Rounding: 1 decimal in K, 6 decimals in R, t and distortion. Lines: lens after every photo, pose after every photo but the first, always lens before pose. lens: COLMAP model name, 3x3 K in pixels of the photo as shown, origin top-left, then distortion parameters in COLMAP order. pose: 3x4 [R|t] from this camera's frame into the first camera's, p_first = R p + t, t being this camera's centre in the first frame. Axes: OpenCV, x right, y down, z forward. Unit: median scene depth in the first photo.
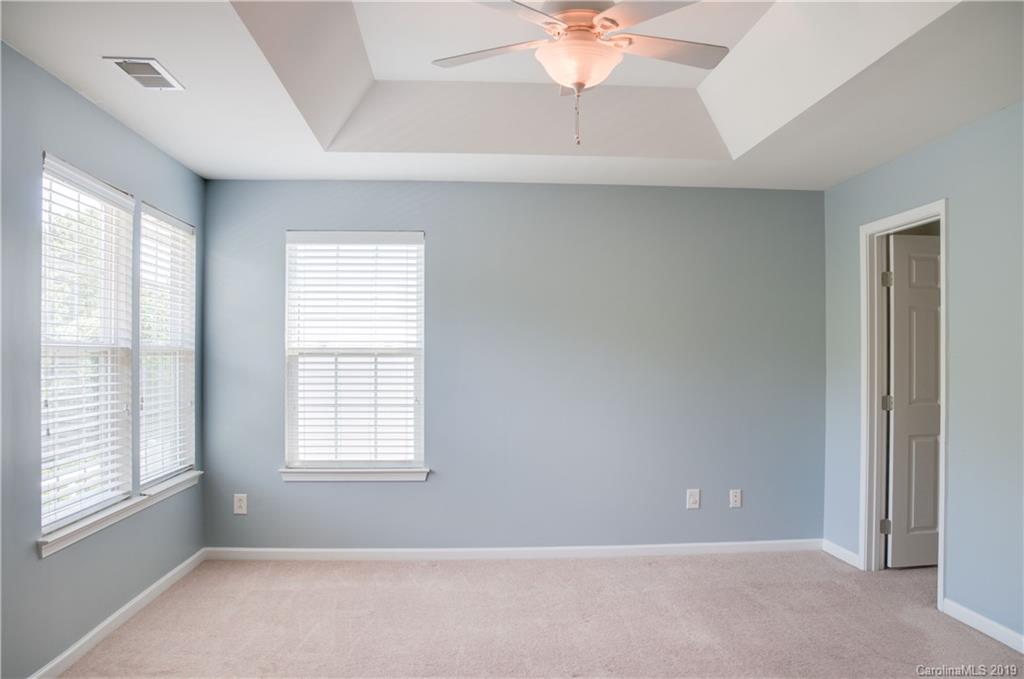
lens RADIAL K [[811.1, 0, 529.6], [0, 811.1, 363.4], [0, 0, 1]] dist [-0.107030, 0.037477]
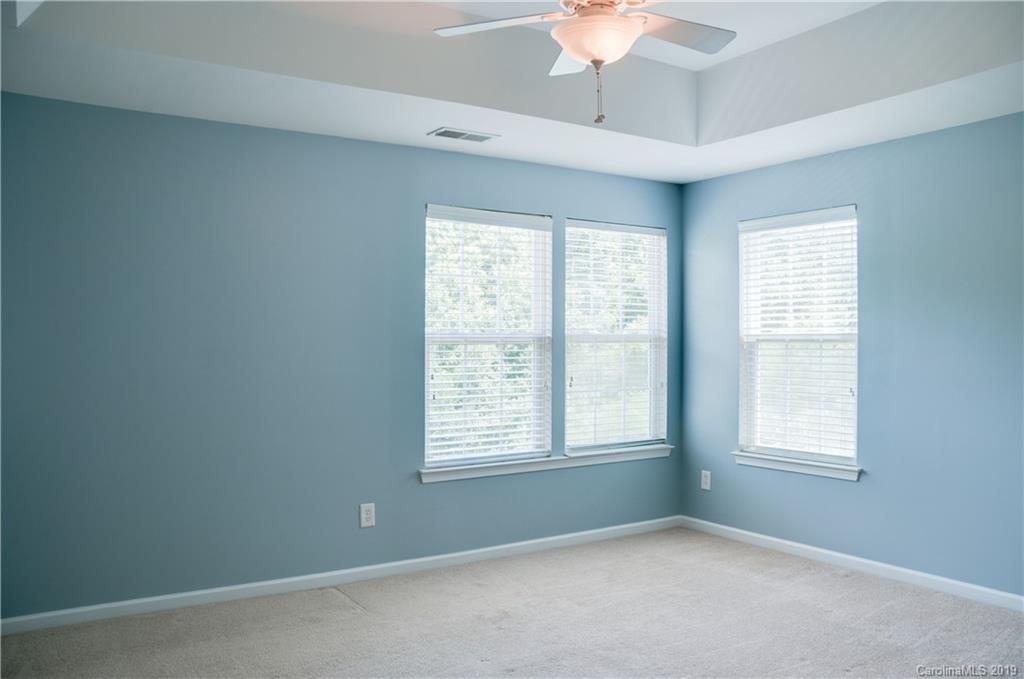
lens RADIAL K [[811.1, 0, 514.3], [0, 811.1, 337.7], [0, 0, 1]] dist [-0.107030, 0.037477]
pose [[0.499198, -0.007824, -0.866453, 0.450081], [-0.003439, 0.999933, -0.011011, -0.003172], [0.866481, 0.008477, 0.499138, 0.232428]]
